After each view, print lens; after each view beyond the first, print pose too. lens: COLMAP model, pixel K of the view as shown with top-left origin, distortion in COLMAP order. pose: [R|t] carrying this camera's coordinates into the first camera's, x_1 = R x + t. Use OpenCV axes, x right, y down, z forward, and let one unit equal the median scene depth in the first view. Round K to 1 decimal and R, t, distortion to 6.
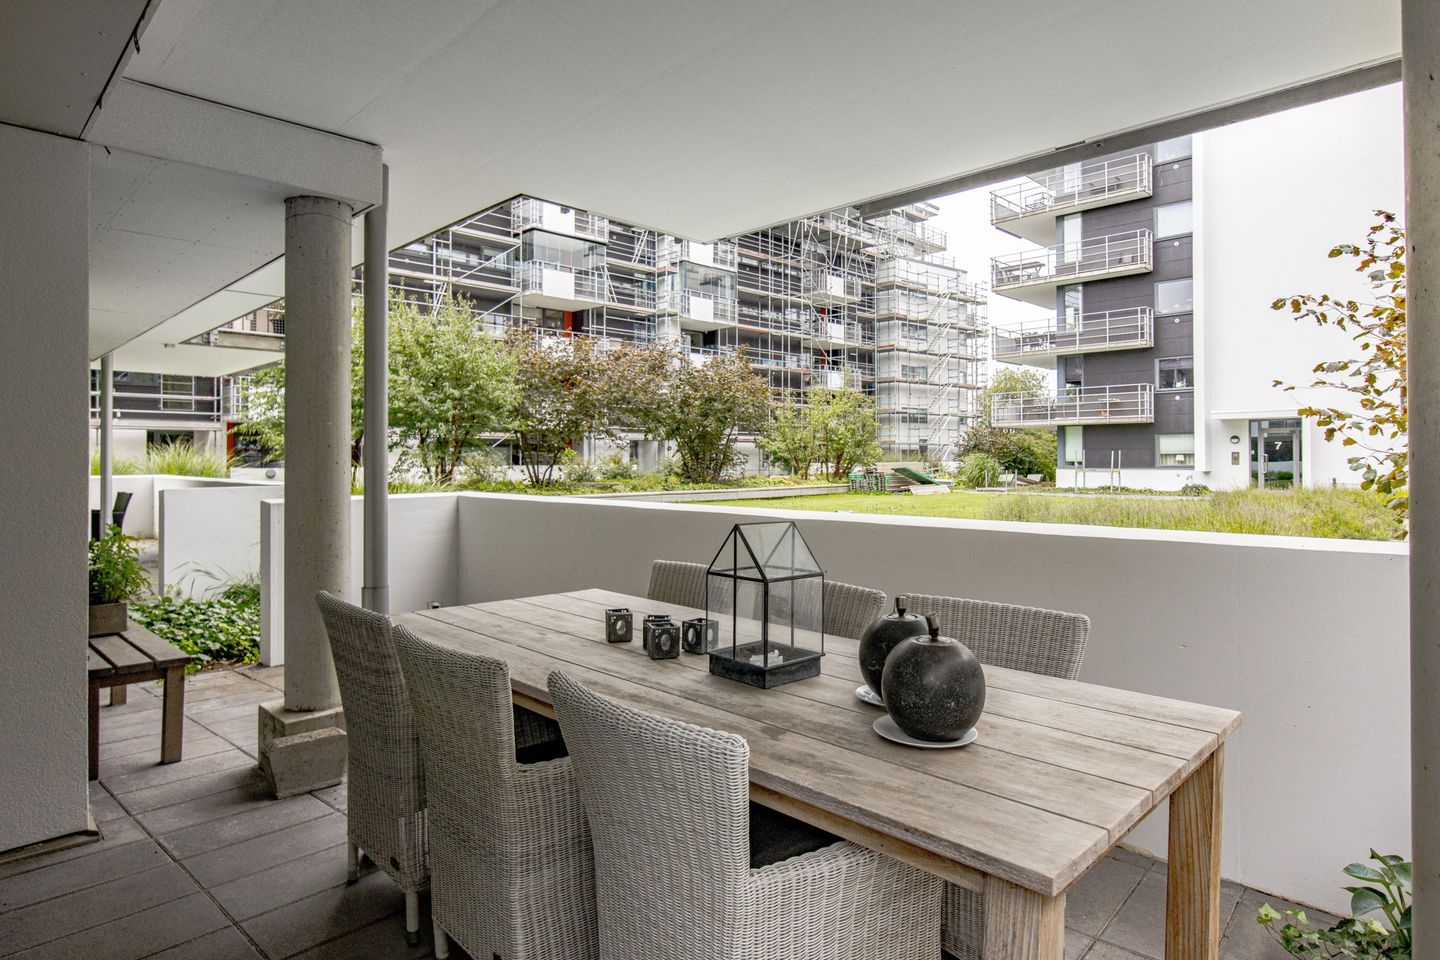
lens RADIAL K [[873.0, 0, 720.2], [0, 873.0, 455.9], [0, 0, 1]] dist [-0.000649, -0.000066]
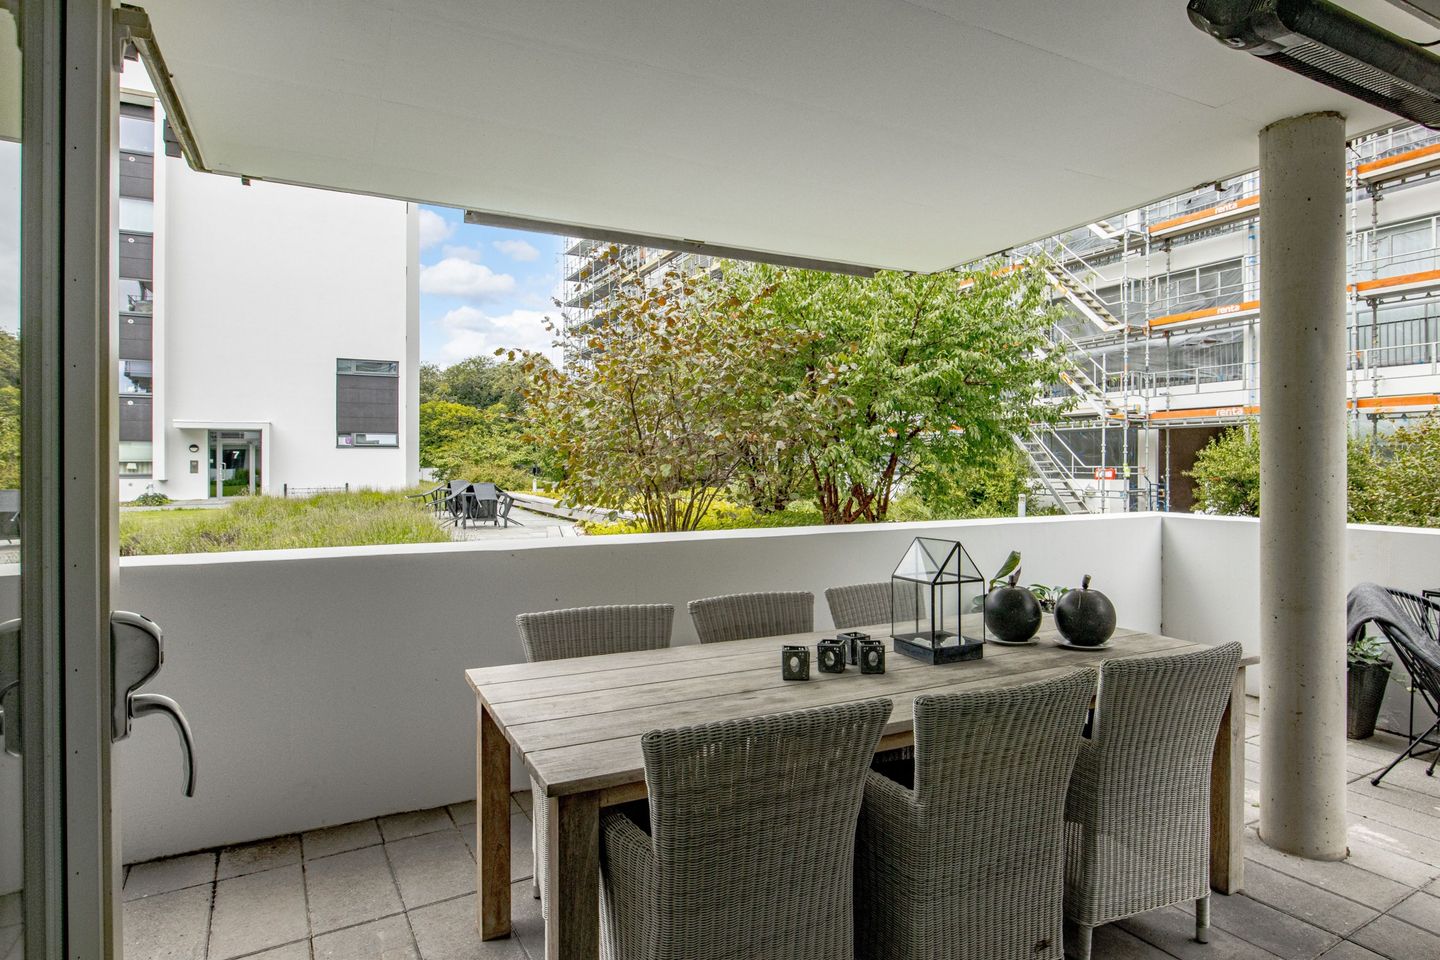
lens RADIAL K [[835.2, 0, 719.8], [0, 835.2, 471.6], [0, 0, 1]] dist [0.001270, 0.000145]
pose [[0.326610, -0.005927, 0.945140, -0.132128], [-0.006094, 0.999946, 0.008377, -0.003346], [-0.945139, -0.008496, 0.326557, 0.100301]]
